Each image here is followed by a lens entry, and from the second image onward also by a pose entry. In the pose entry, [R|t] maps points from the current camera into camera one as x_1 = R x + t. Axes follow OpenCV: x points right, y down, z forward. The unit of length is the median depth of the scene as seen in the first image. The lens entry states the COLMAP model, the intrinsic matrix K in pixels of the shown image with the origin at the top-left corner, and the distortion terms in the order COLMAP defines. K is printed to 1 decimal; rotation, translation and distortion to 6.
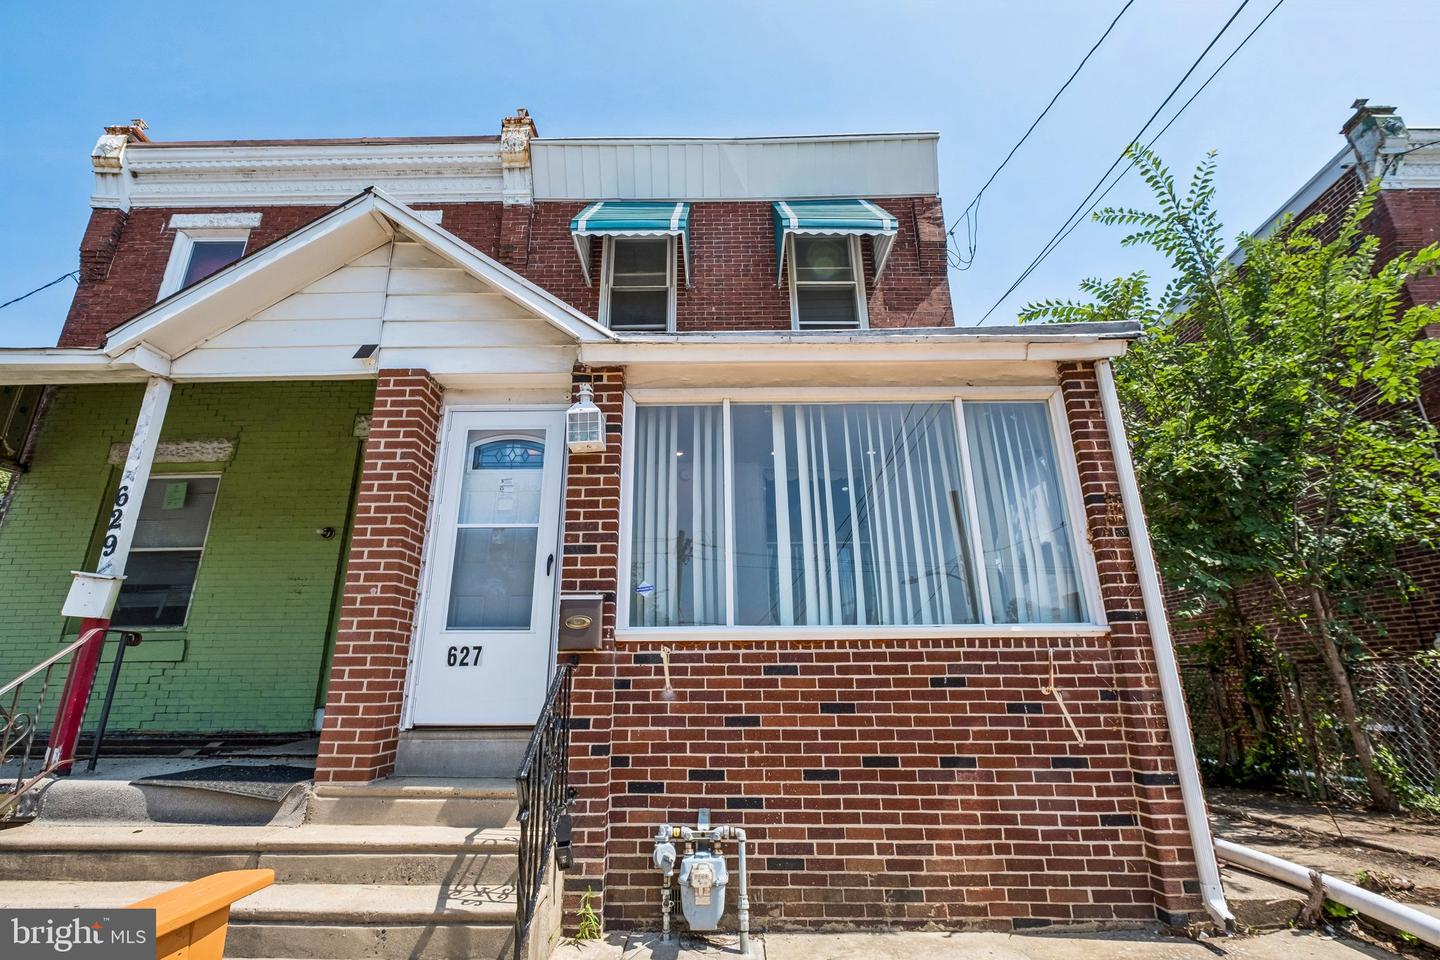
lens RADIAL K [[635.9, 0, 734.5], [0, 635.9, 494.2], [0, 0, 1]] dist [-0.003039, 0.000429]
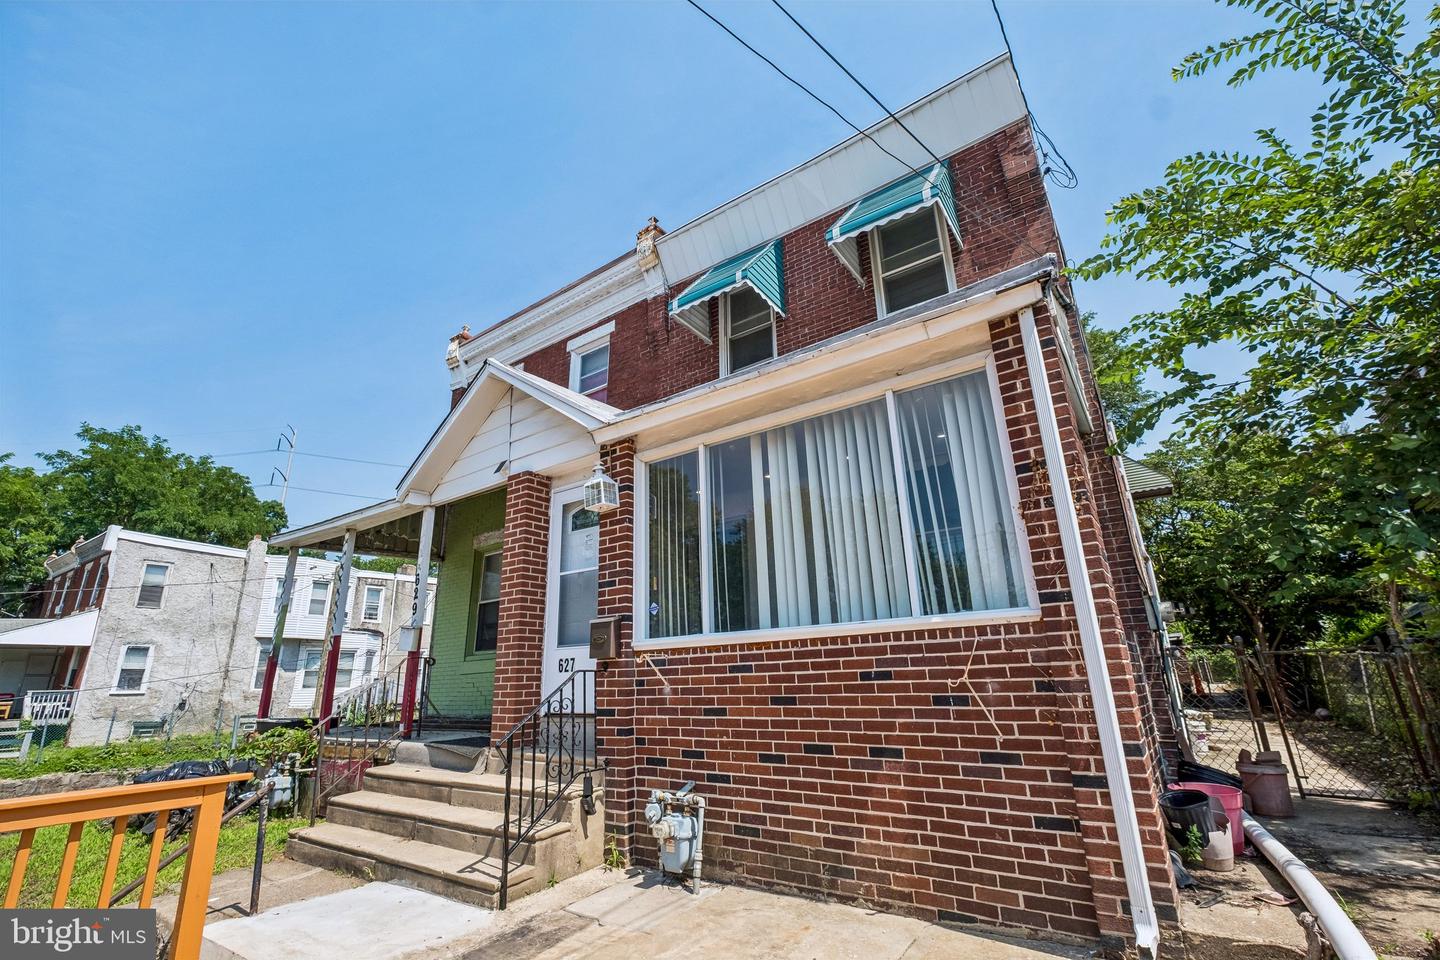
lens RADIAL K [[635.9, 0, 714.6], [0, 635.9, 486.7], [0, 0, 1]] dist [-0.003039, 0.000429]
pose [[0.816469, -0.186514, -0.546434, 0.735651], [0.187923, 0.980701, -0.053951, -0.001043], [0.545951, -0.058638, 0.835763, 0.004287]]
